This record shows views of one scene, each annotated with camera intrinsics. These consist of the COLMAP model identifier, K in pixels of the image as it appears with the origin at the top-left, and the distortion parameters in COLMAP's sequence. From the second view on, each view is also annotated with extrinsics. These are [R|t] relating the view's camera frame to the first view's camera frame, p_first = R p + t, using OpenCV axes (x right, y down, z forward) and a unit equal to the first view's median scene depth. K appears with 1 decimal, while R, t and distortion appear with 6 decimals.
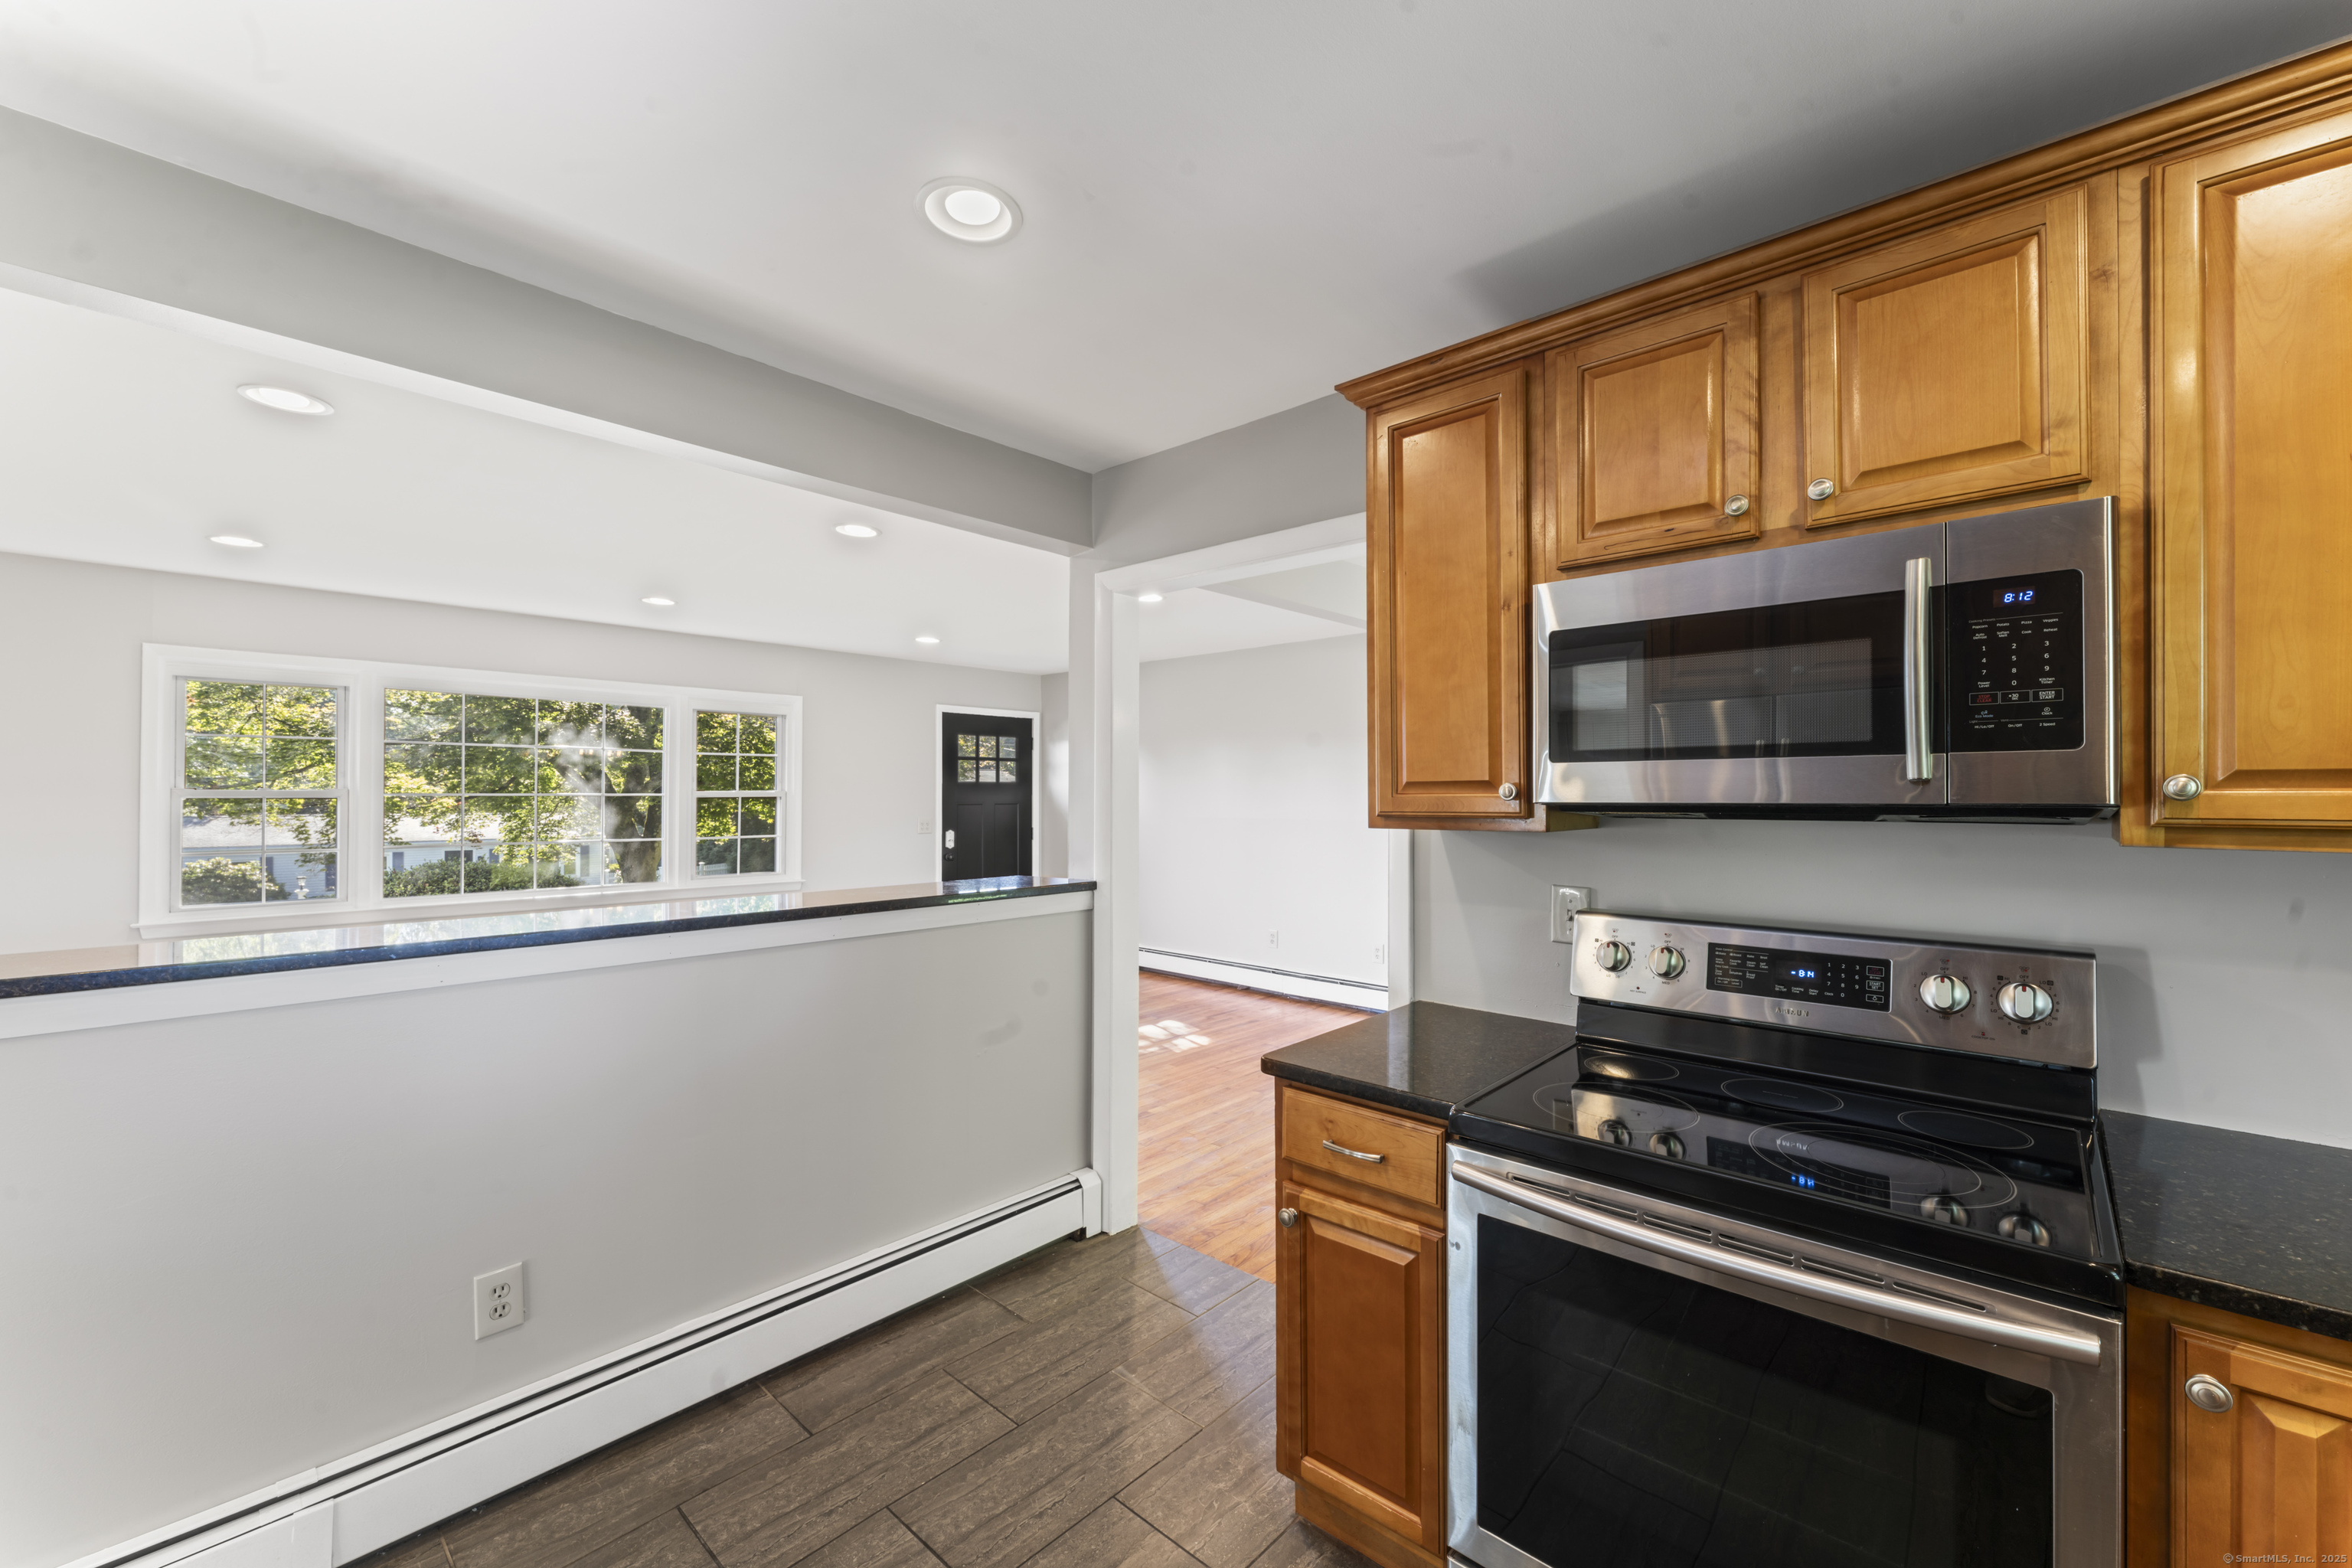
lens RADIAL K [[952.1, 0, 1183.5], [0, 952.1, 797.4], [0, 0, 1]] dist [-0.001082, -0.000162]
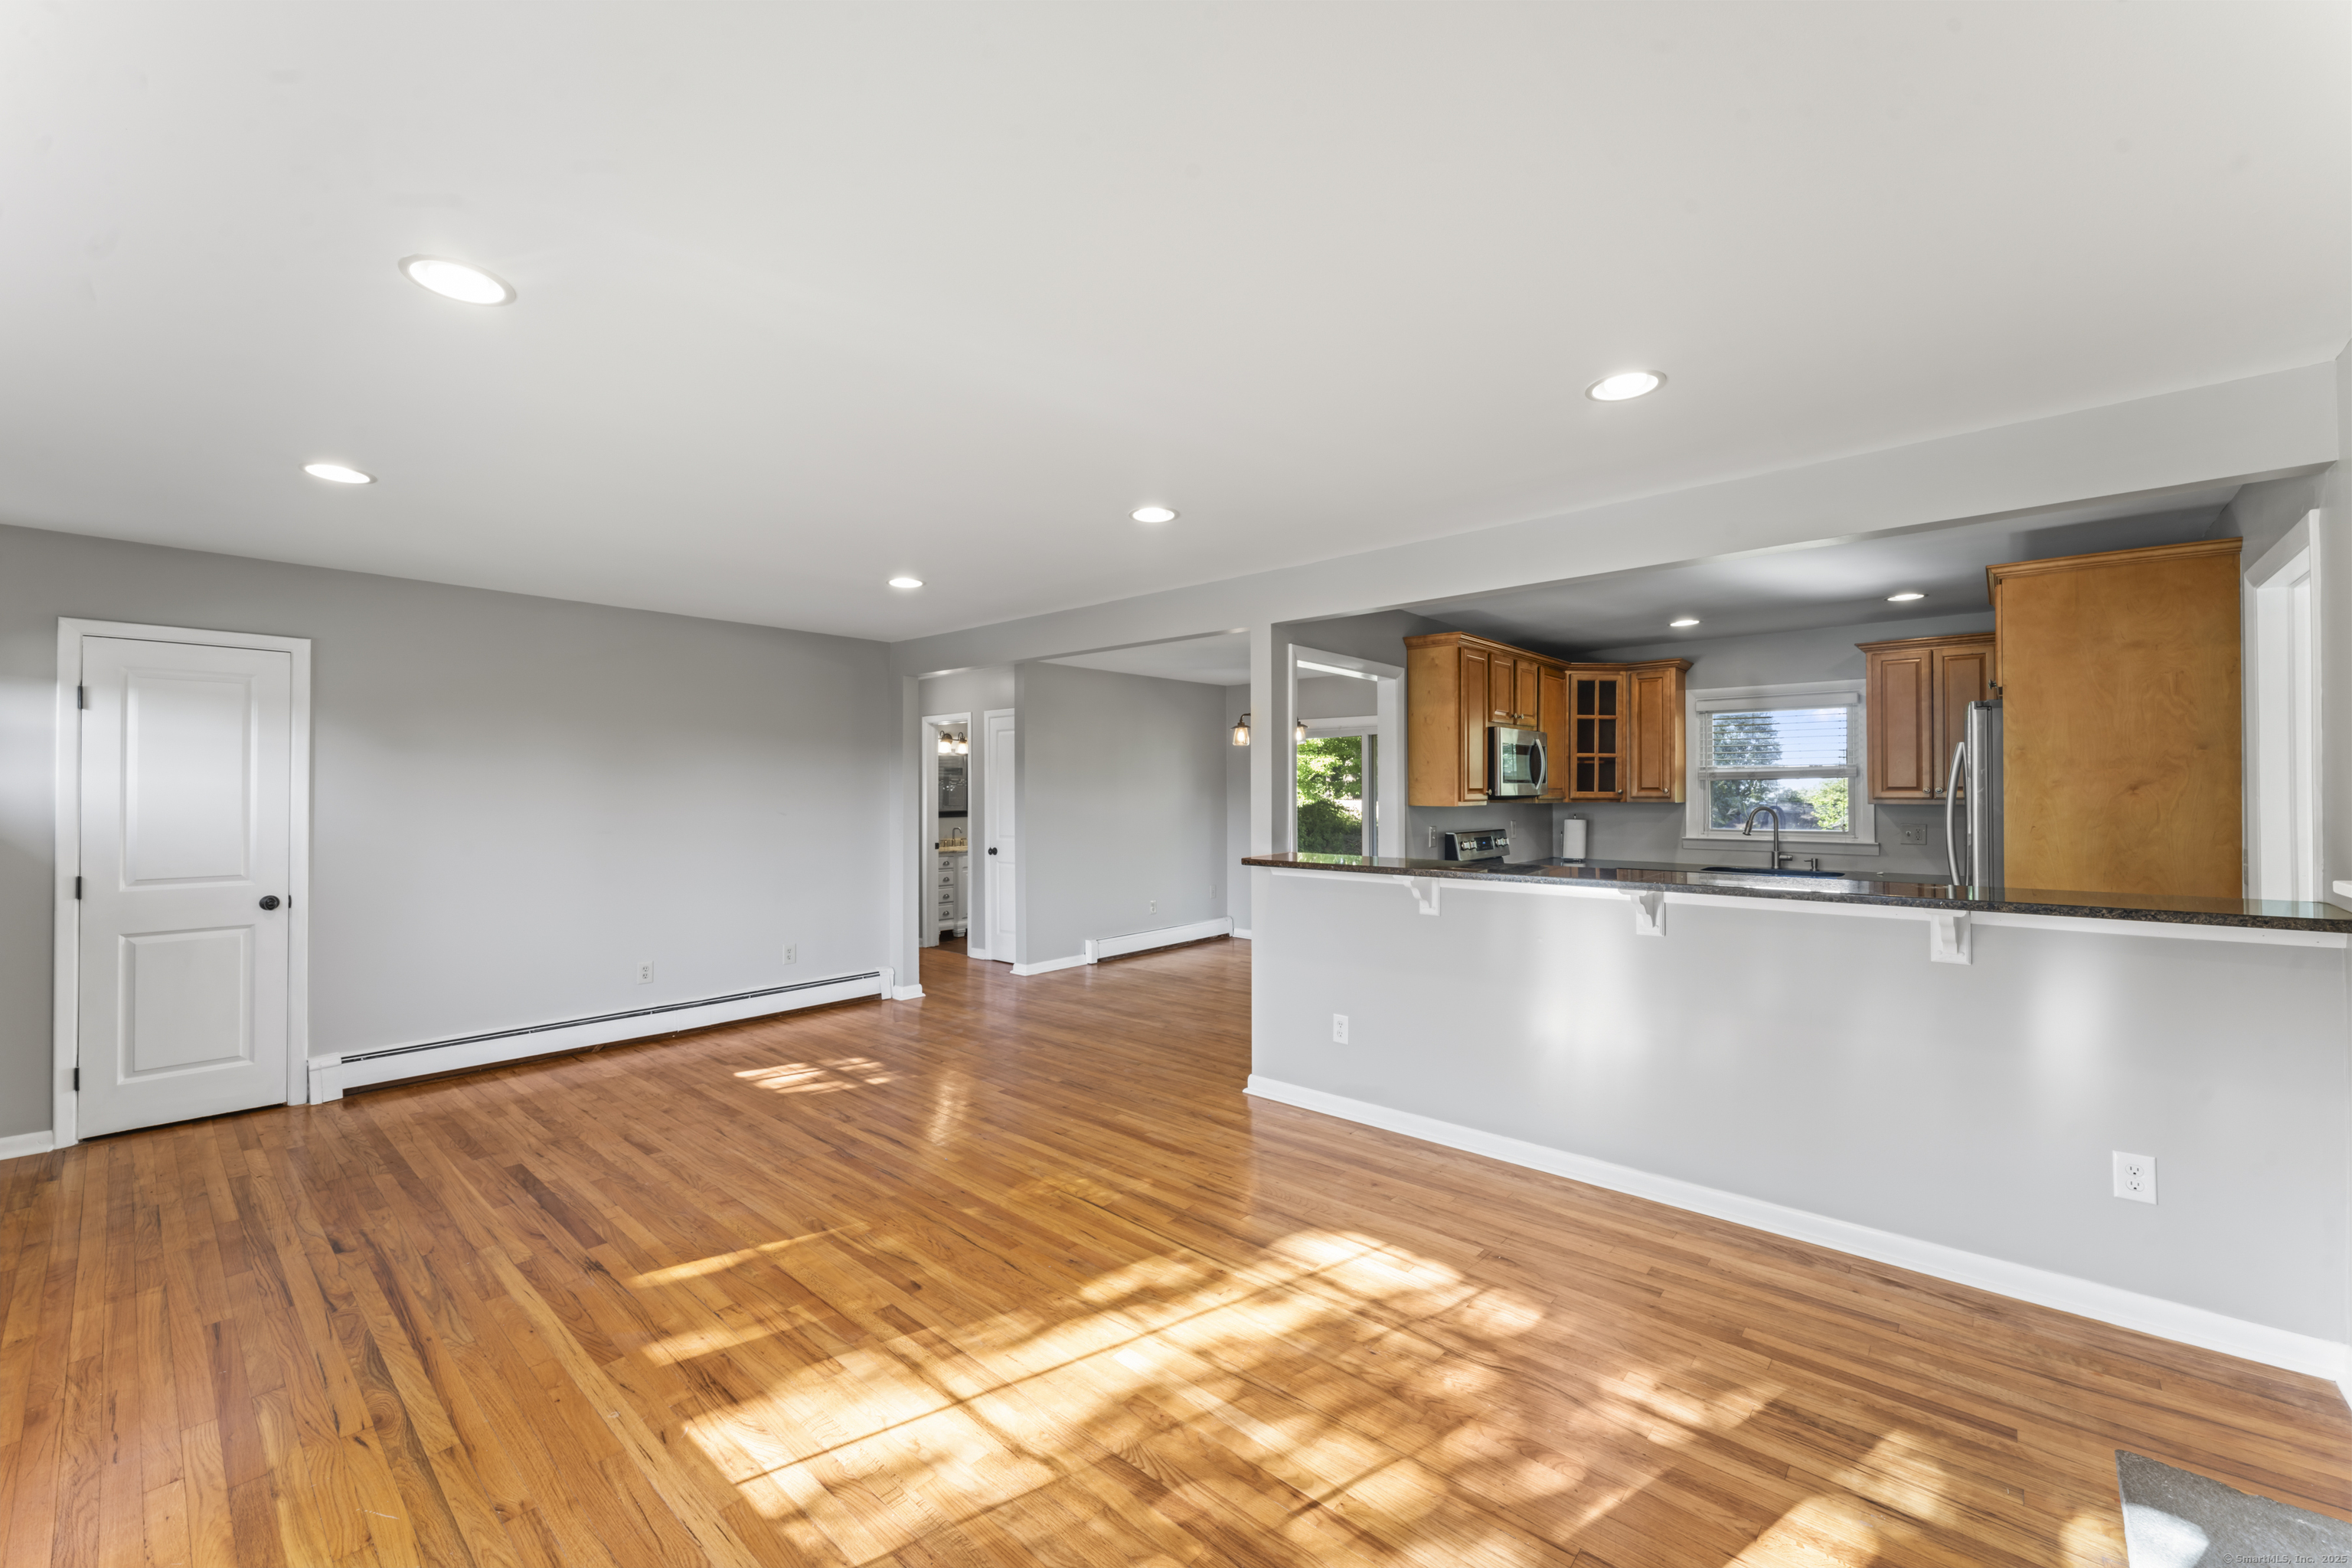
lens RADIAL K [[930.9, 0, 1182.6], [0, 930.9, 781.2], [0, 0, 1]] dist [0.002109, 0.000188]
pose [[-0.023710, 0.009203, 0.999677, -0.617174], [0.006687, 0.999937, -0.009047, -0.003636], [-0.999697, 0.006470, -0.023770, 0.485313]]
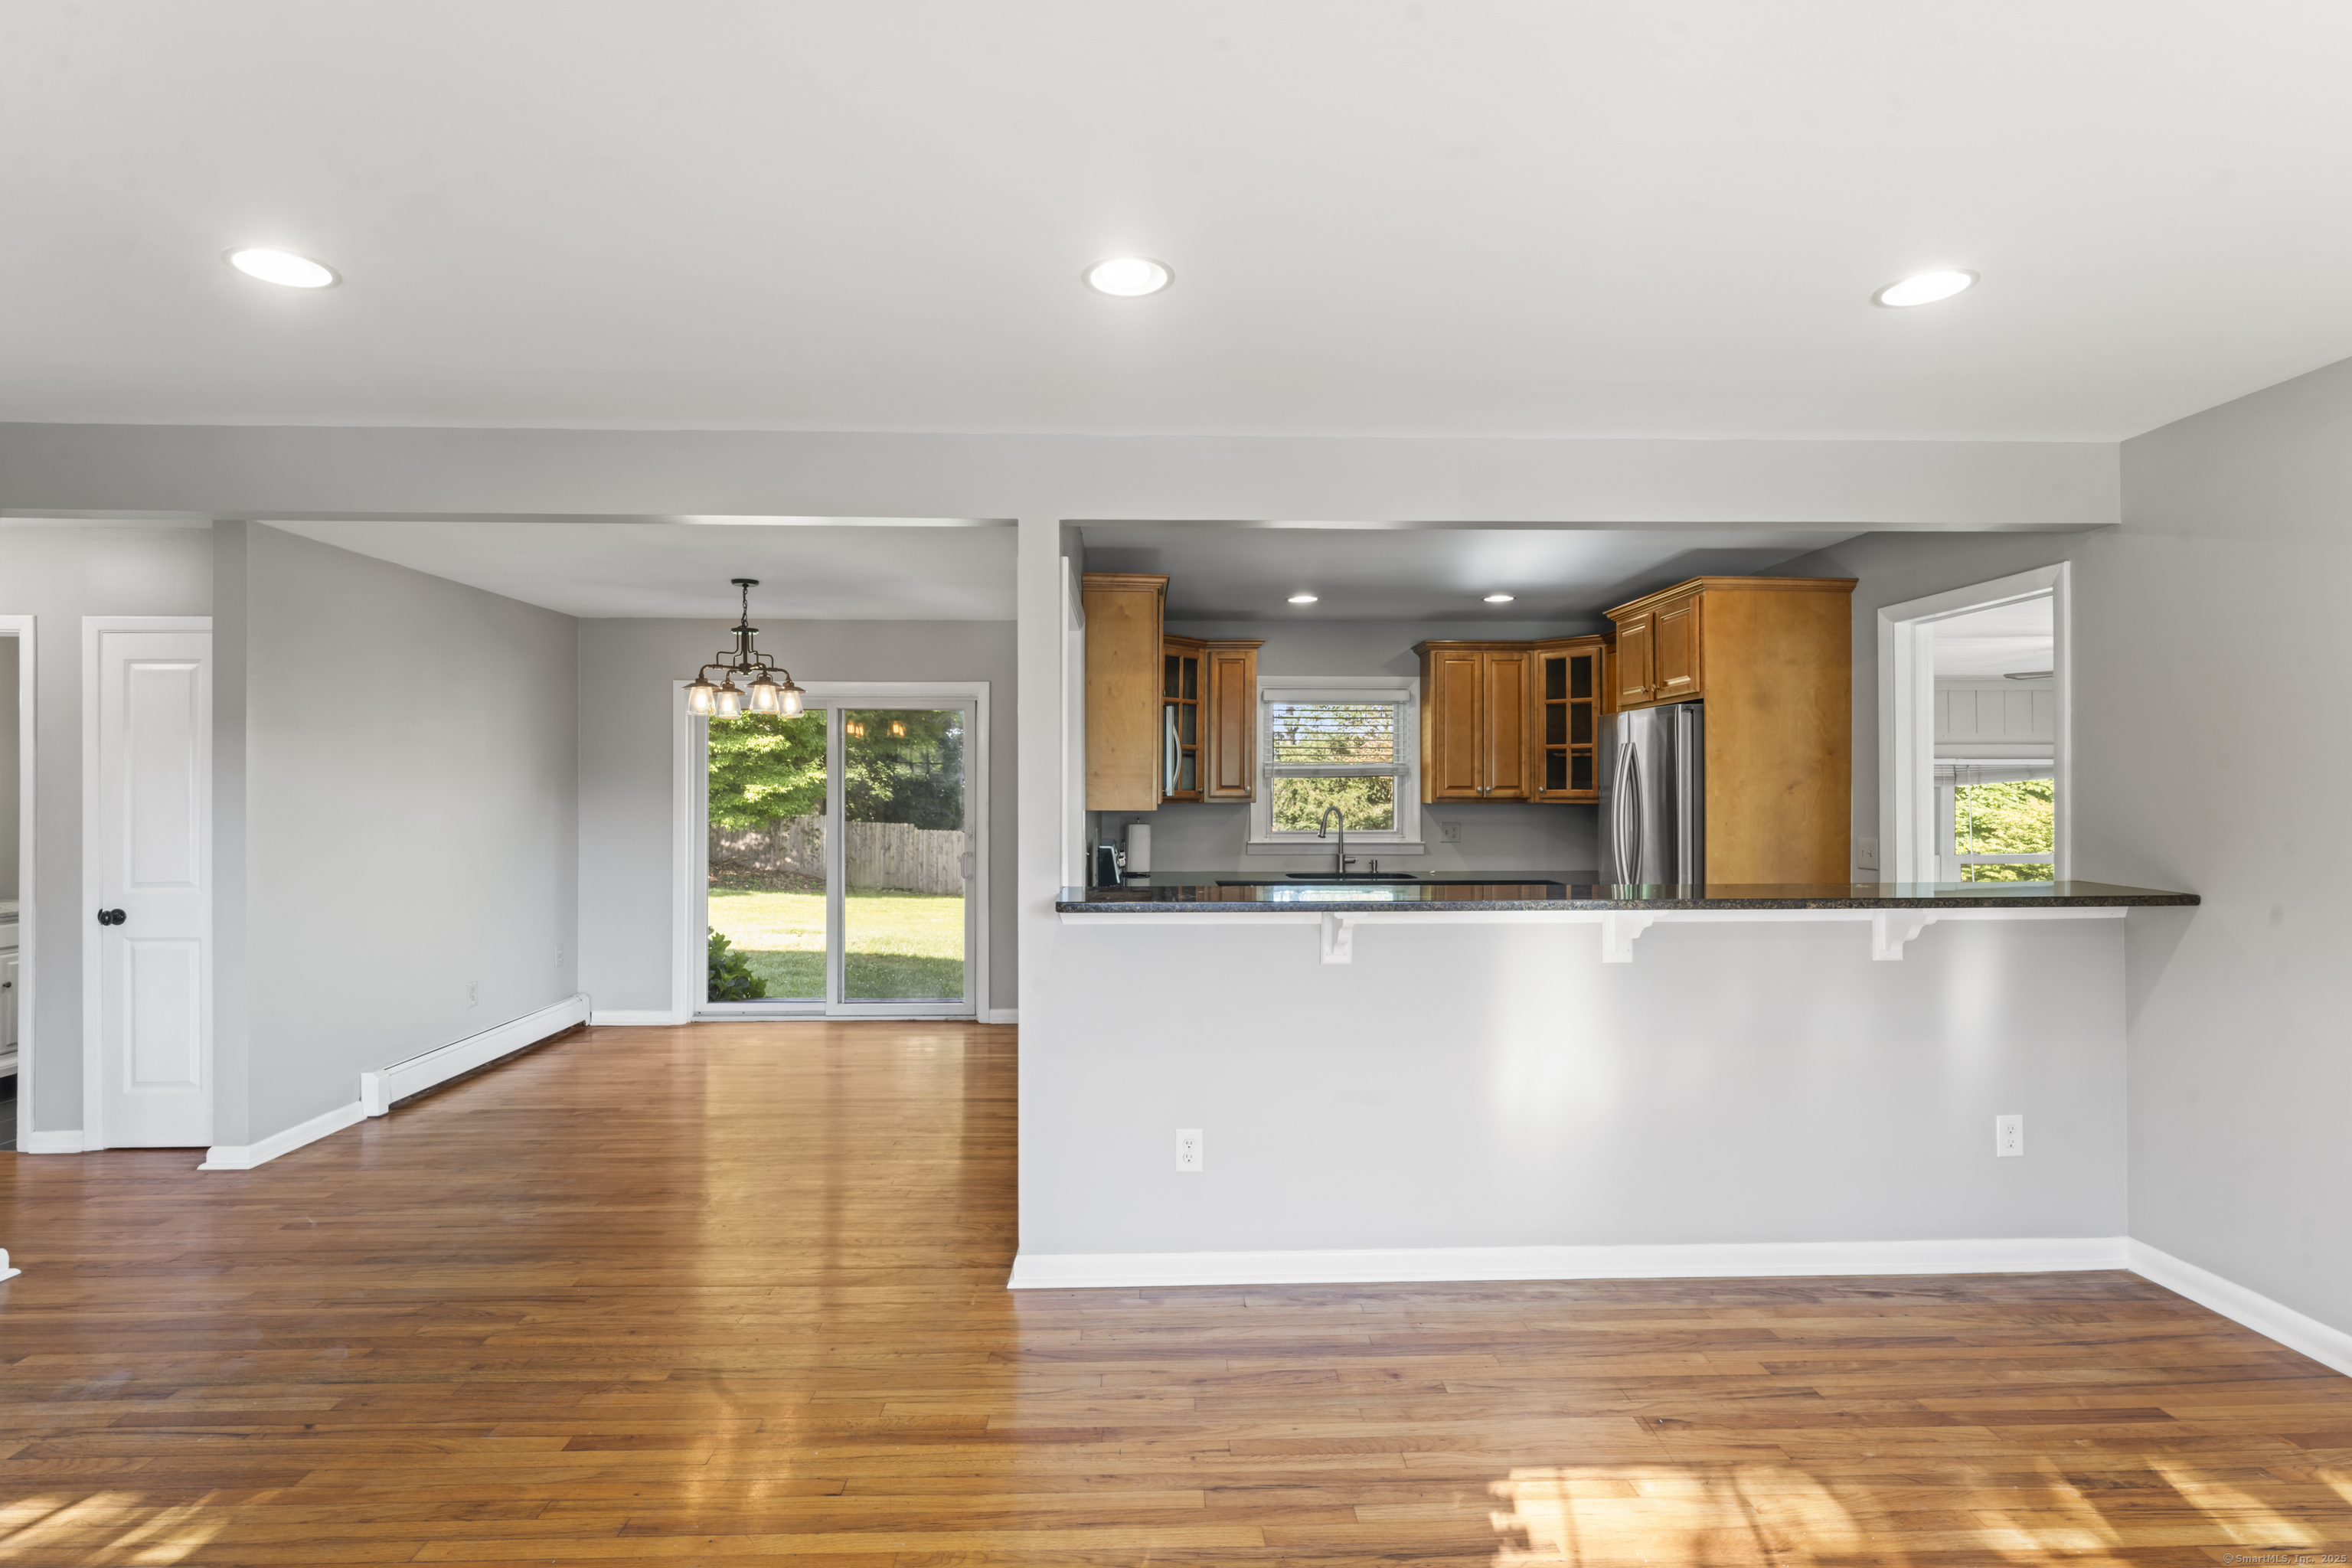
lens RADIAL K [[1120.5, 0, 1176.0], [0, 1120.5, 784.0], [0, 0, 1]] dist [-0.003193, 0.000532]
pose [[-0.700785, 0.001299, 0.713372, -0.384416], [0.002852, 0.999995, 0.000980, -0.005013], [-0.713367, 0.002722, -0.700785, 0.682570]]
